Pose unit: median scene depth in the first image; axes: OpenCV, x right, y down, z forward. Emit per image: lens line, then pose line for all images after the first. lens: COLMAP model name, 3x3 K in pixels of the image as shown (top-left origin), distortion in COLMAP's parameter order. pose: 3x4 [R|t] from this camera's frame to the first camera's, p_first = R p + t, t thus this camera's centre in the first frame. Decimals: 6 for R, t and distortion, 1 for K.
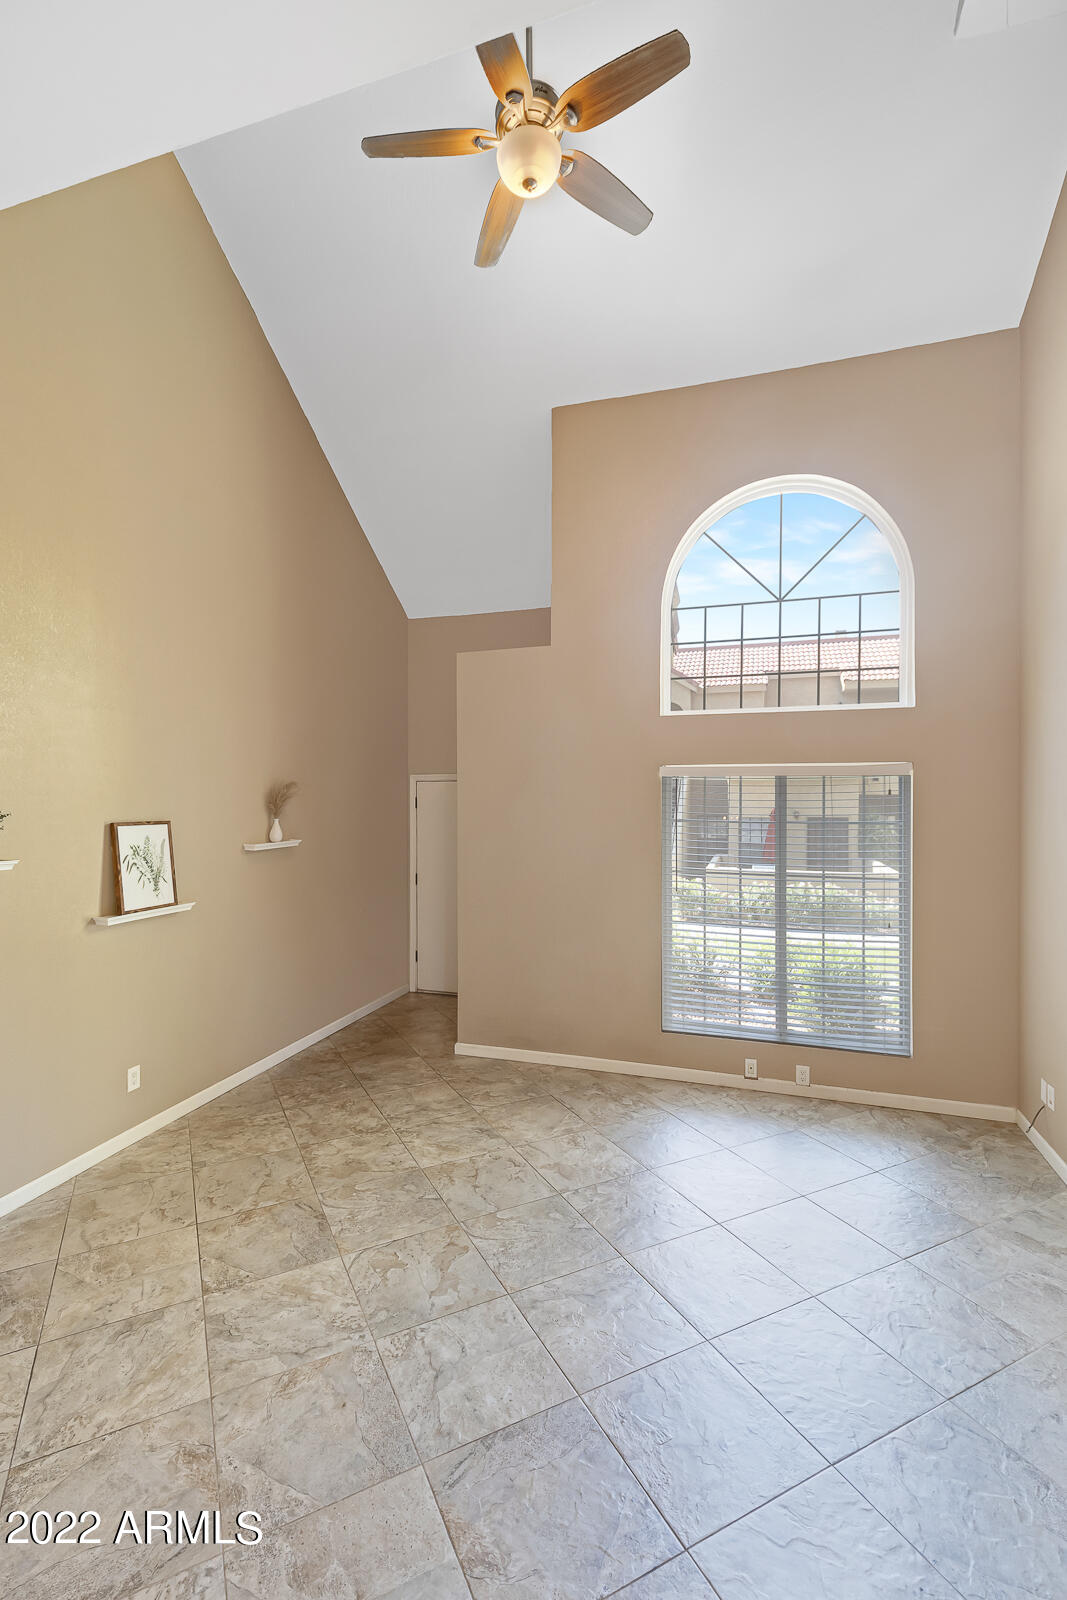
lens RADIAL K [[712.8, 0, 528.7], [0, 712.8, 804.9], [0, 0, 1]] dist [0.005869, 0.000011]
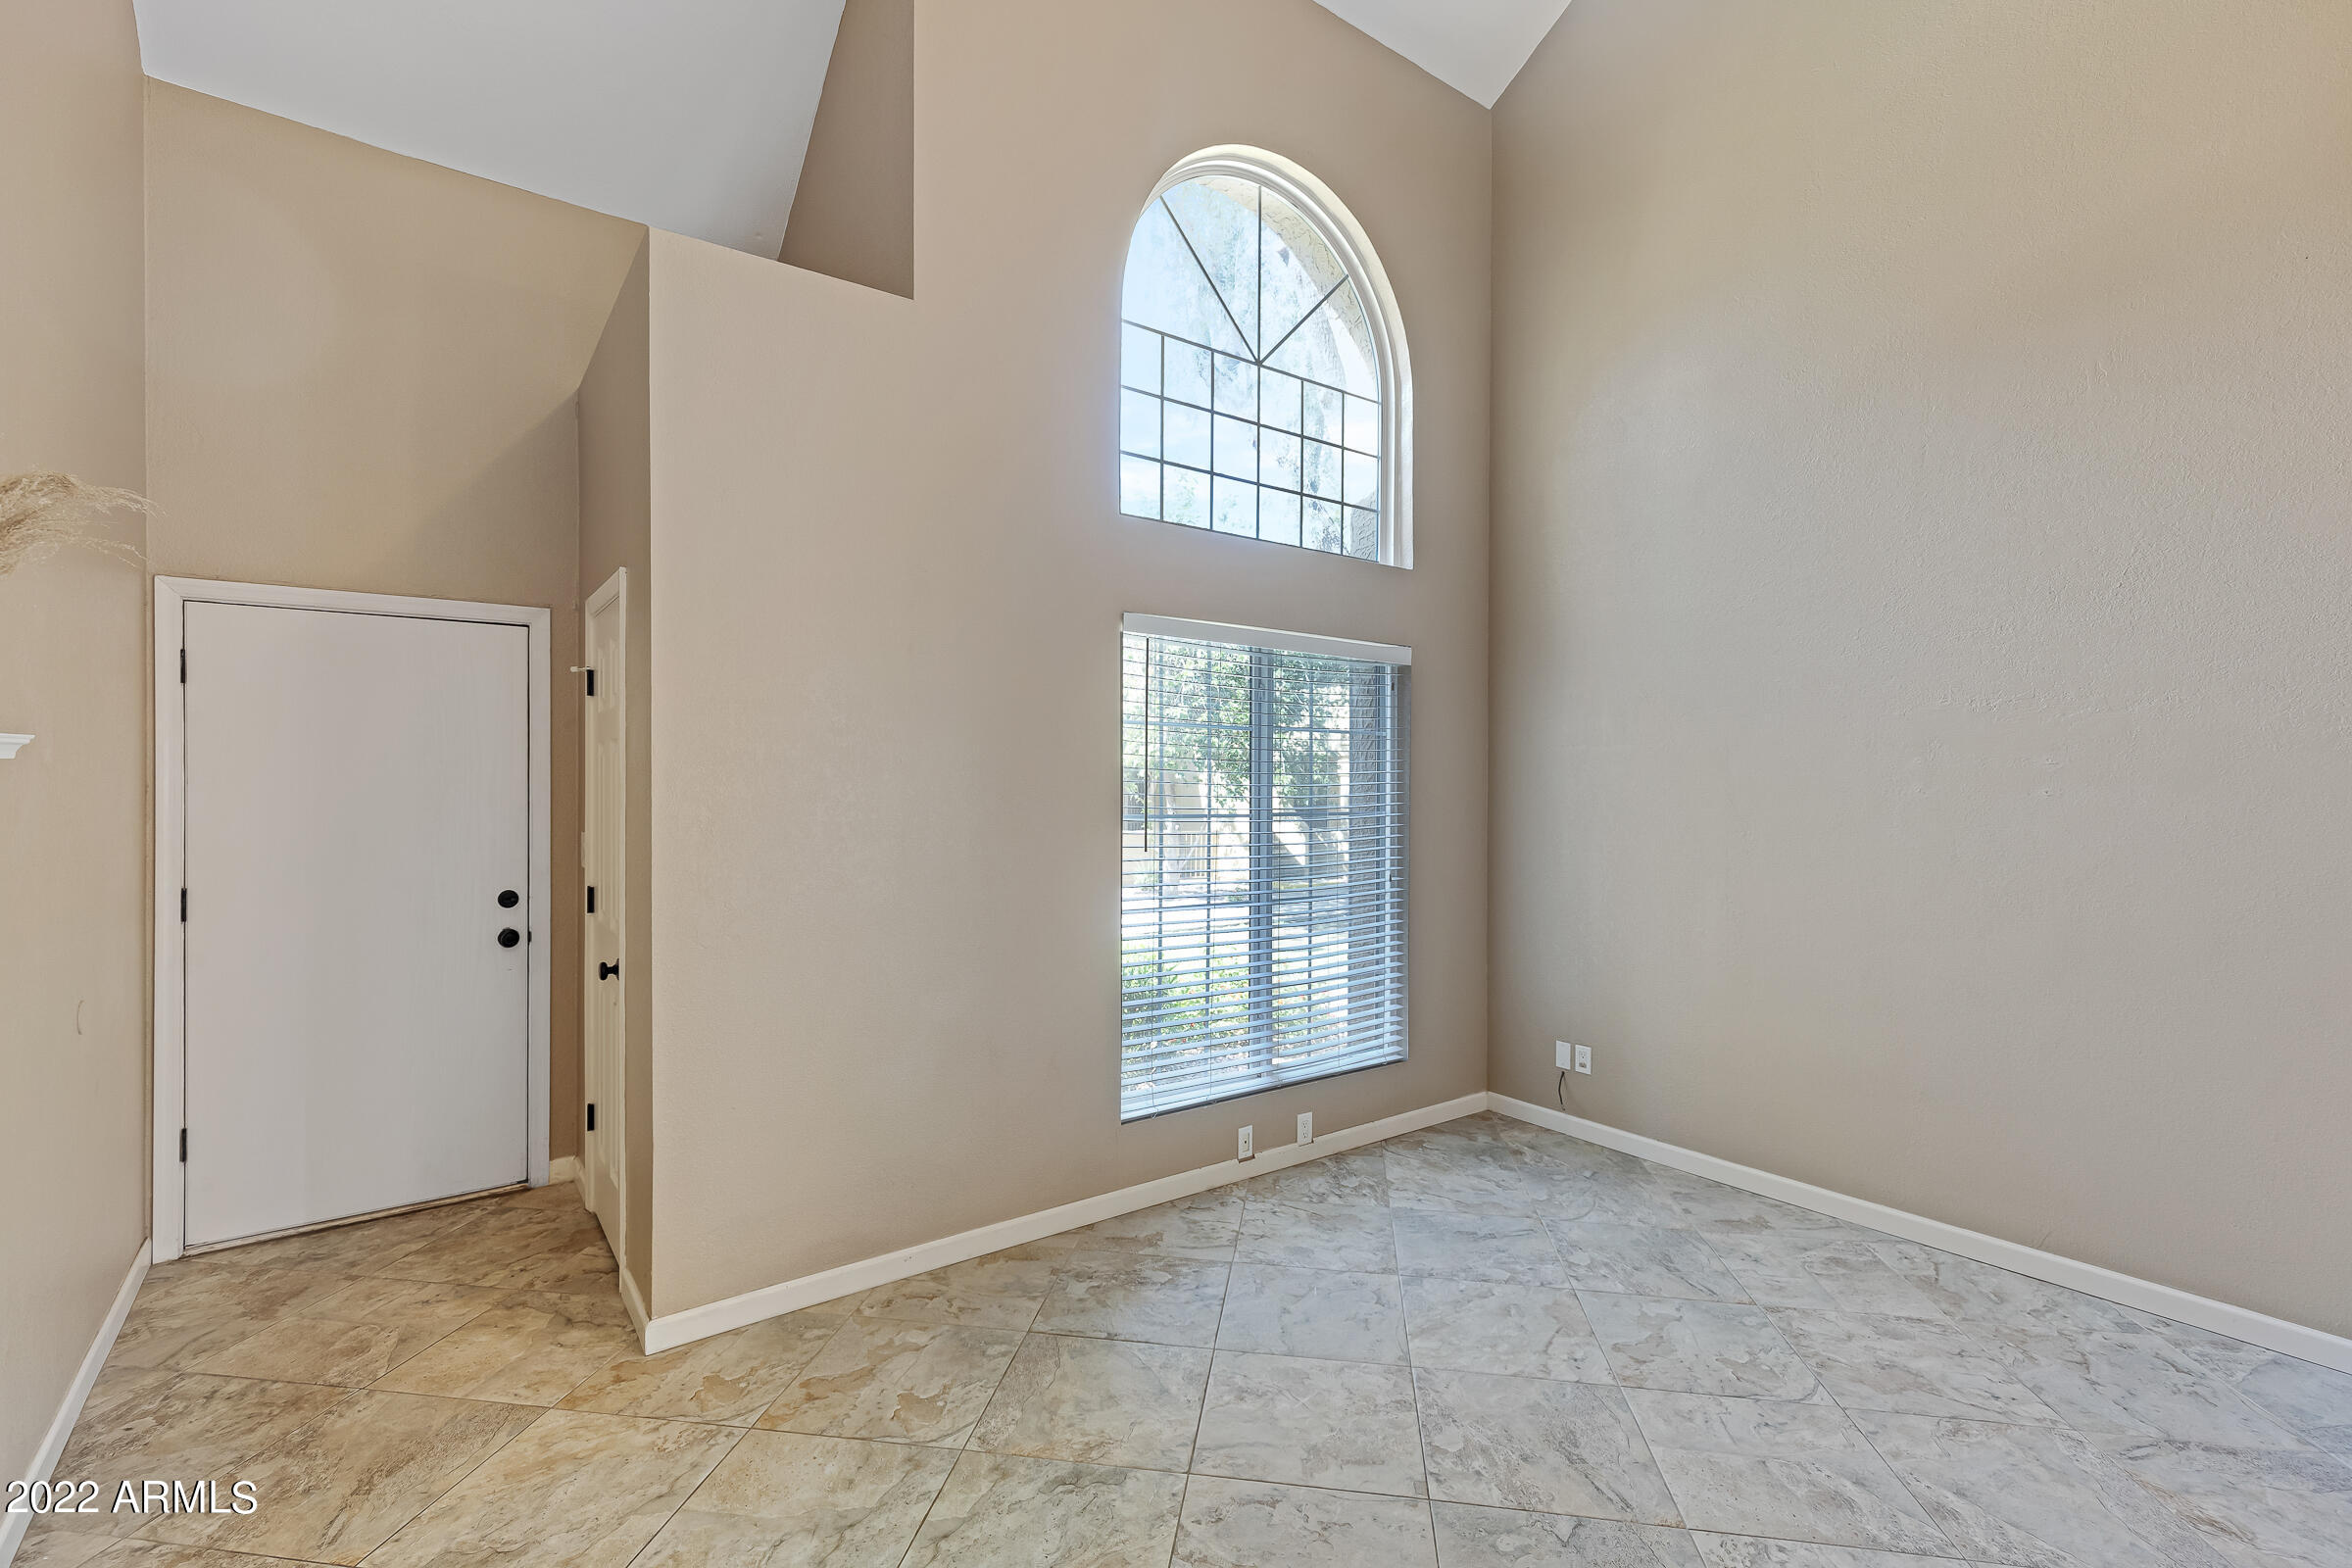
lens RADIAL K [[1047.8, 0, 1173.1], [0, 1047.8, 778.7], [0, 0, 1]] dist [0.005869, 0.000011]
pose [[0.583717, 0.001178, 0.811957, -0.431419], [-0.002747, 0.999996, 0.000524, 0.069987], [-0.811953, -0.002537, 0.583718, 0.552915]]
